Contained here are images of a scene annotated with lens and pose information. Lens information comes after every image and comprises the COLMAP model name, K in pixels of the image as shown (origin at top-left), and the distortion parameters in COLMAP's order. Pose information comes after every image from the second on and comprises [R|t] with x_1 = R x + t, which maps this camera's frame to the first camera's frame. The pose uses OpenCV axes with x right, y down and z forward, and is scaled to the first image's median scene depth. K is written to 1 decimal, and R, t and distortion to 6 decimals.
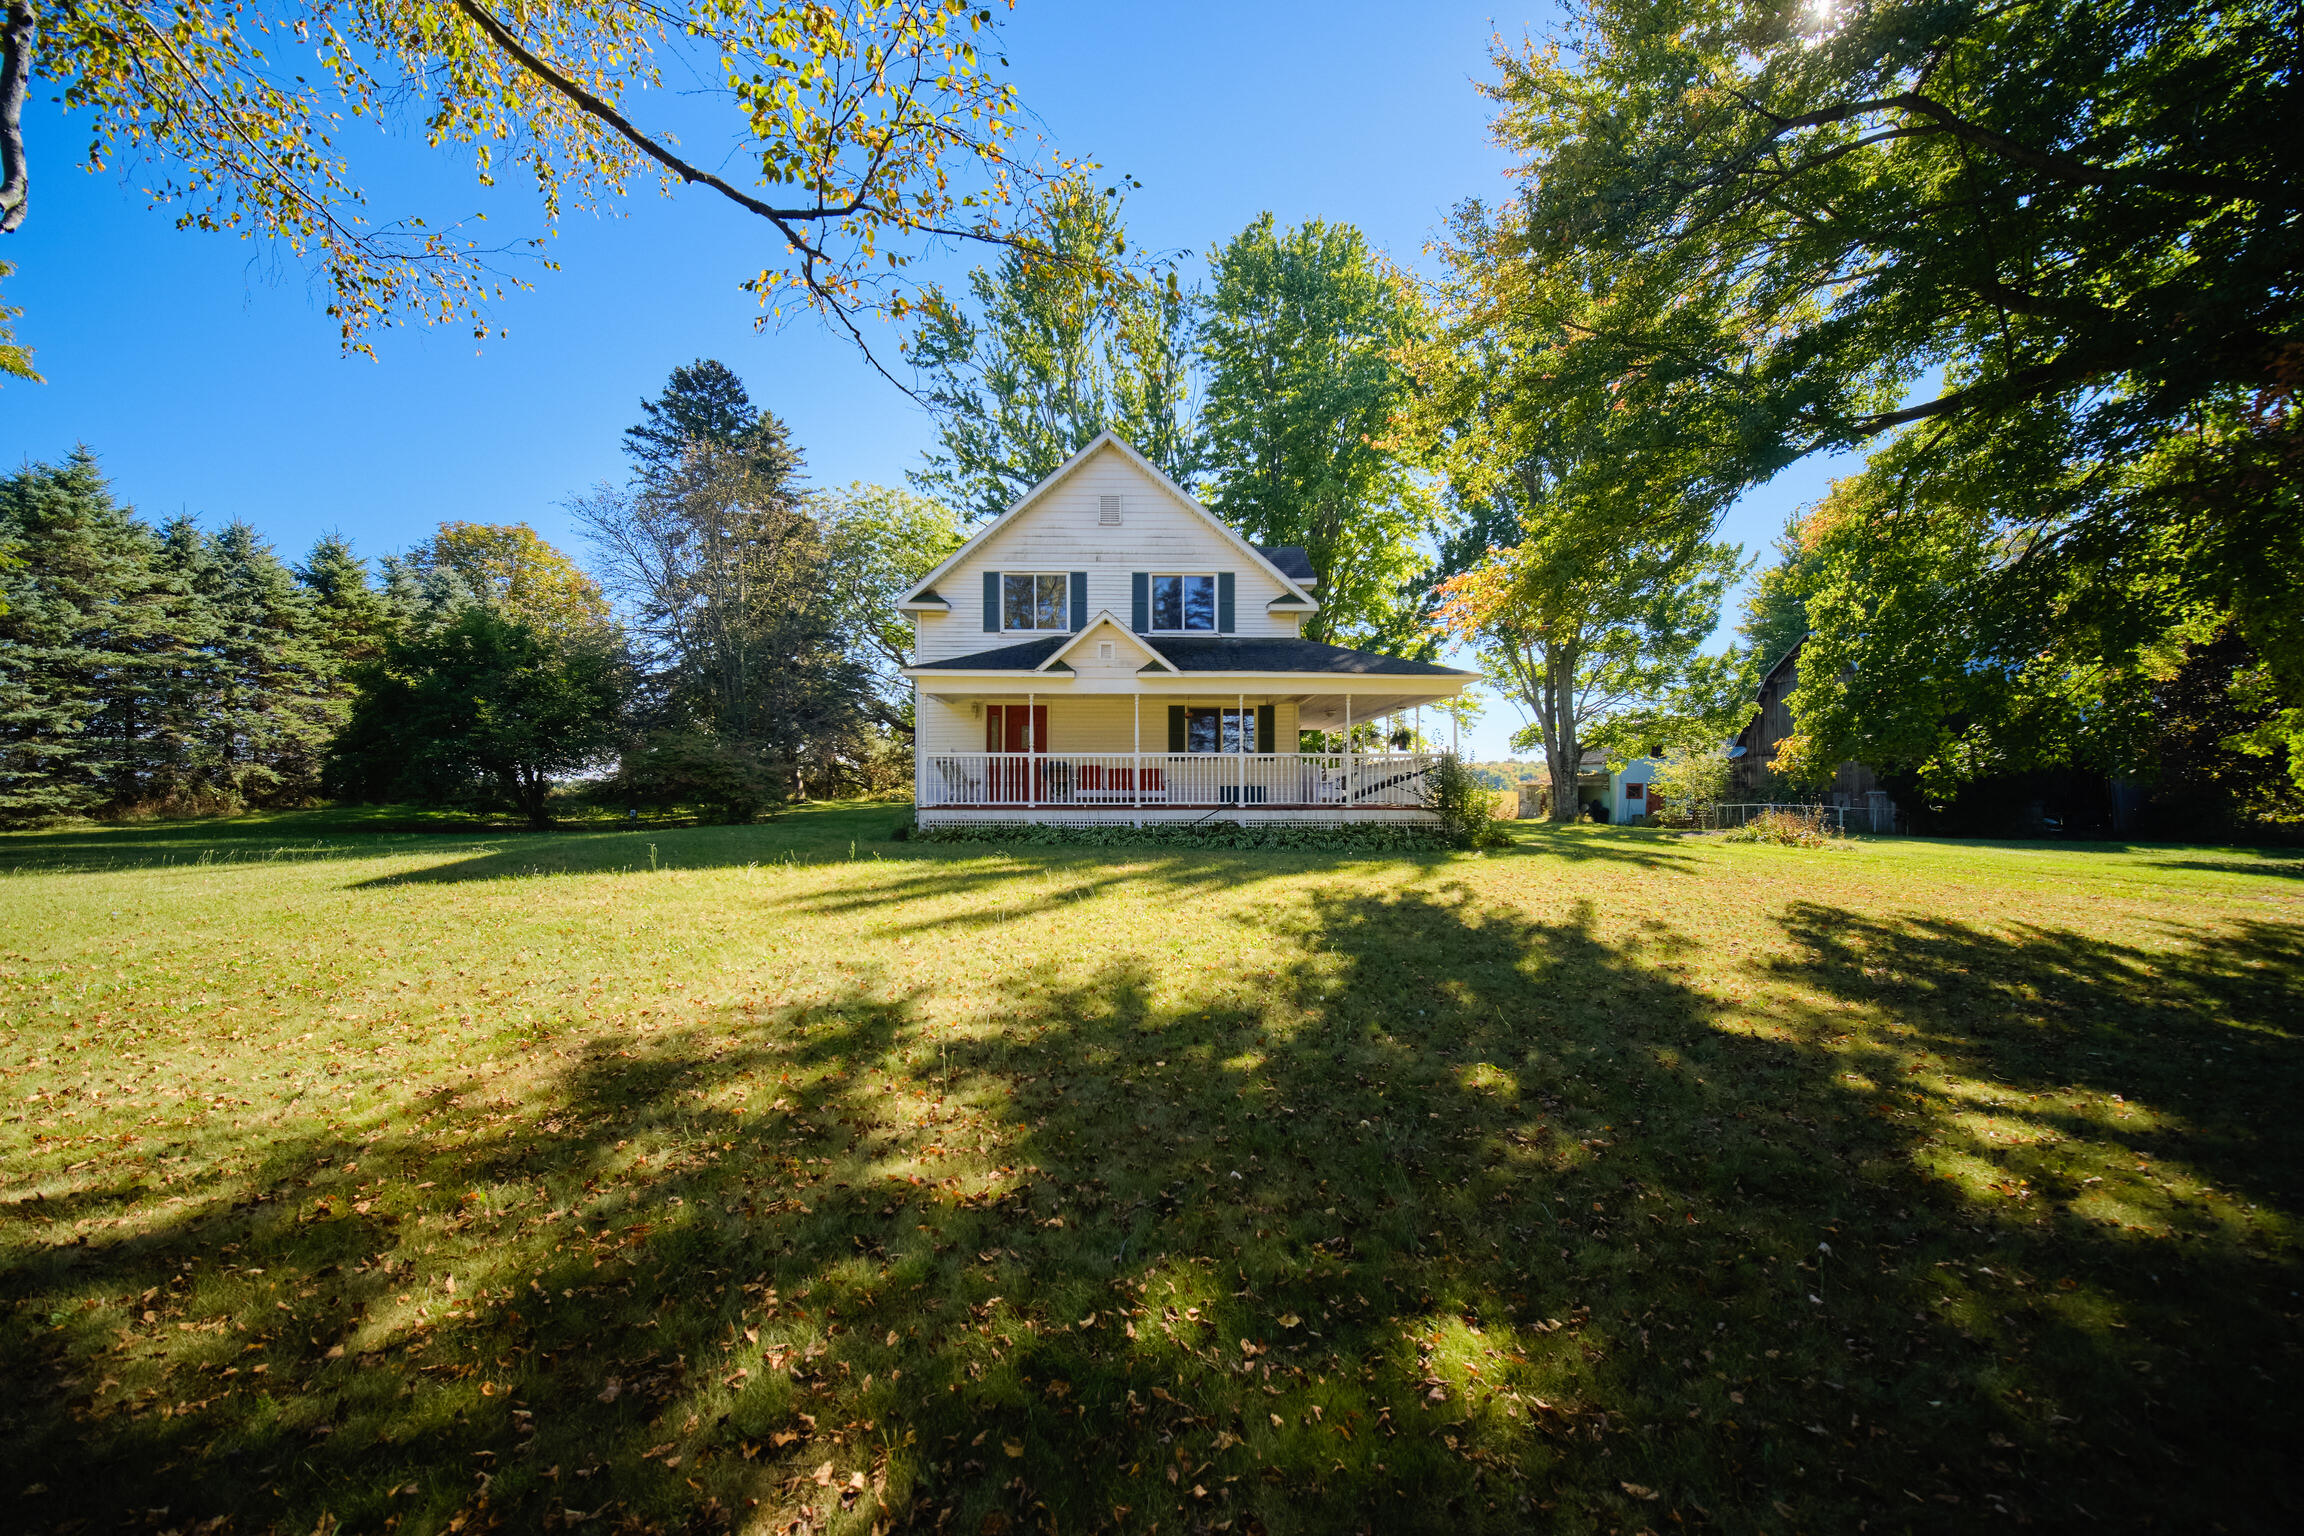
lens RADIAL K [[914.0, 0, 1150.9], [0, 914.0, 776.8], [0, 0, 1]] dist [-0.007673, -0.000427]
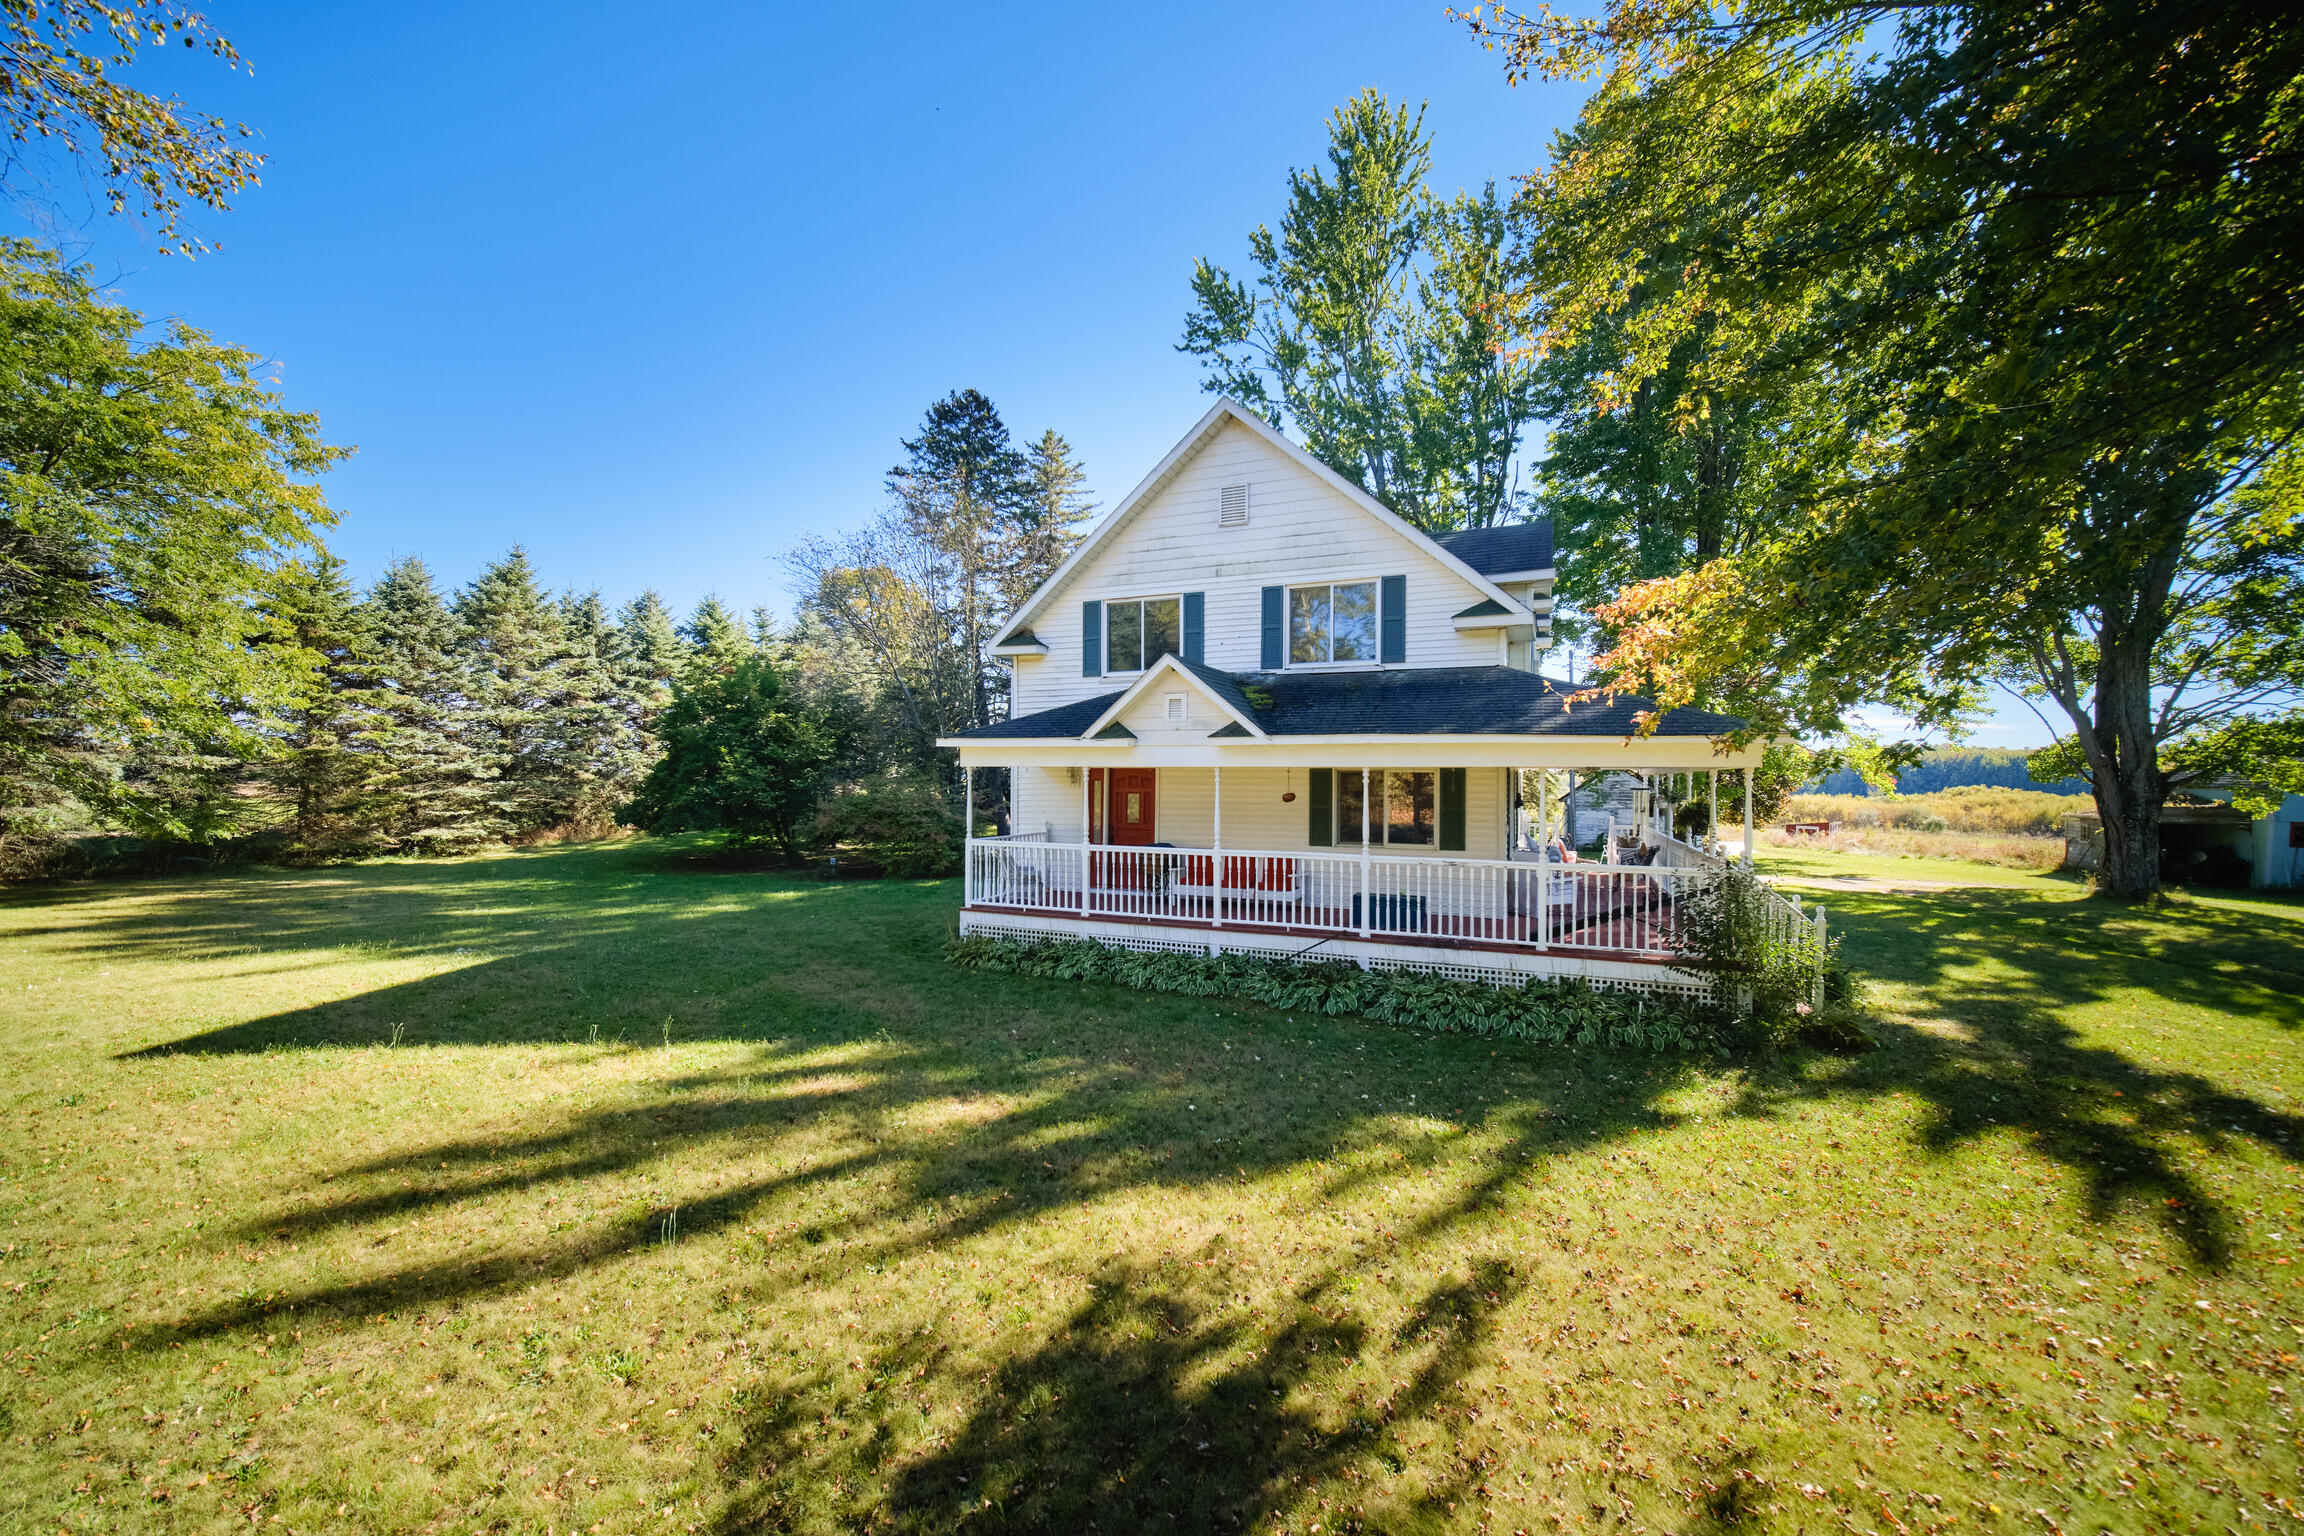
lens RADIAL K [[914.0, 0, 1150.9], [0, 914.0, 776.8], [0, 0, 1]] dist [-0.007673, -0.000427]
pose [[0.902850, 0.006126, -0.429912, 0.152594], [0.001883, 0.999833, 0.018201, -0.059826], [0.429952, -0.017242, 0.902687, 0.208754]]
